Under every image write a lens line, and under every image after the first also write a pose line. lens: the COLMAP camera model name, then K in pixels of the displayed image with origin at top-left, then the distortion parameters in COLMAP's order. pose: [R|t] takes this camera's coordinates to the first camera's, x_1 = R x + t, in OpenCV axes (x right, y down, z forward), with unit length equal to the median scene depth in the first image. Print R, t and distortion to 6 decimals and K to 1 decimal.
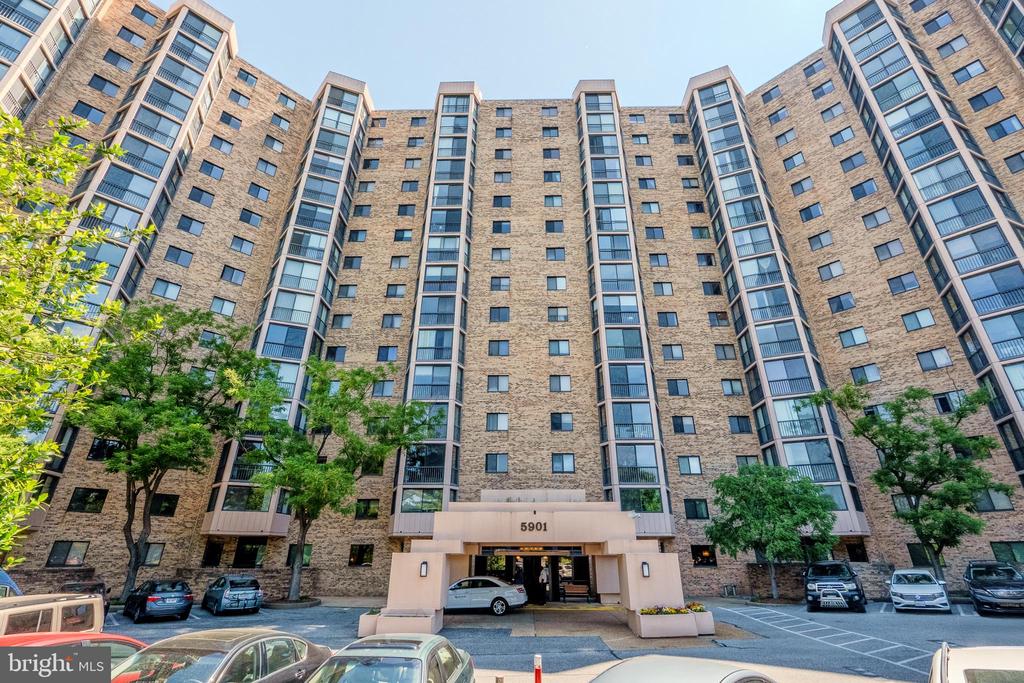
lens RADIAL K [[463.4, 0, 524.0], [0, 463.4, 342.7], [0, 0, 1]] dist [-0.003814, 0.000007]
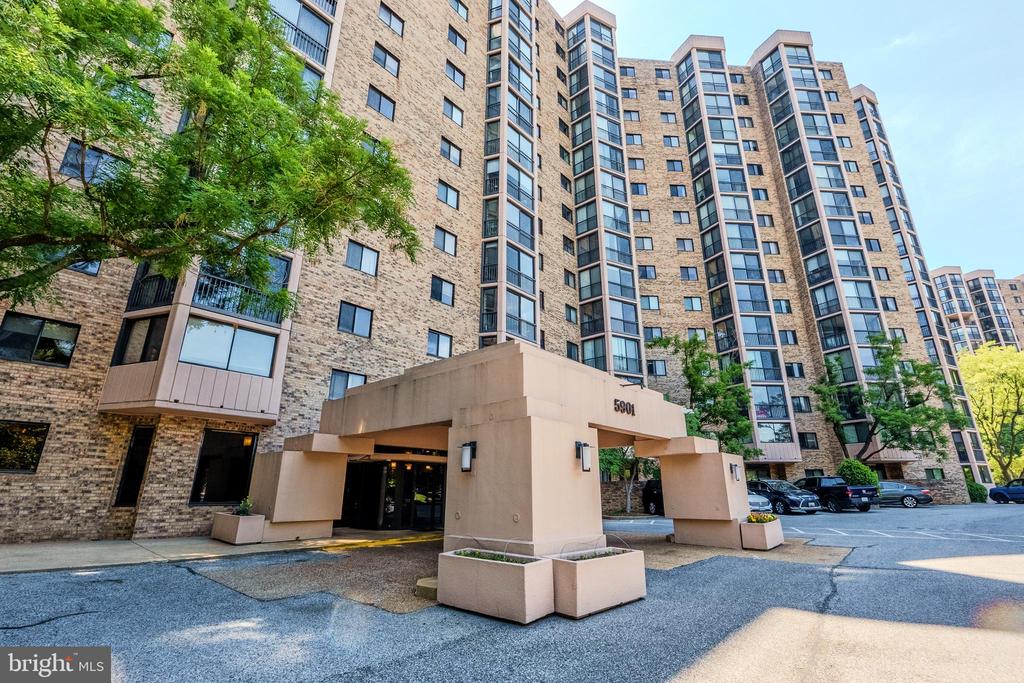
lens RADIAL K [[457.8, 0, 525.9], [0, 457.8, 340.0], [0, 0, 1]] dist [-0.001436, -0.000165]
pose [[0.652218, 0.239115, 0.719330, -0.308771], [-0.318377, 0.947599, -0.026322, 0.207879], [-0.687930, -0.211851, 0.694170, 0.380311]]
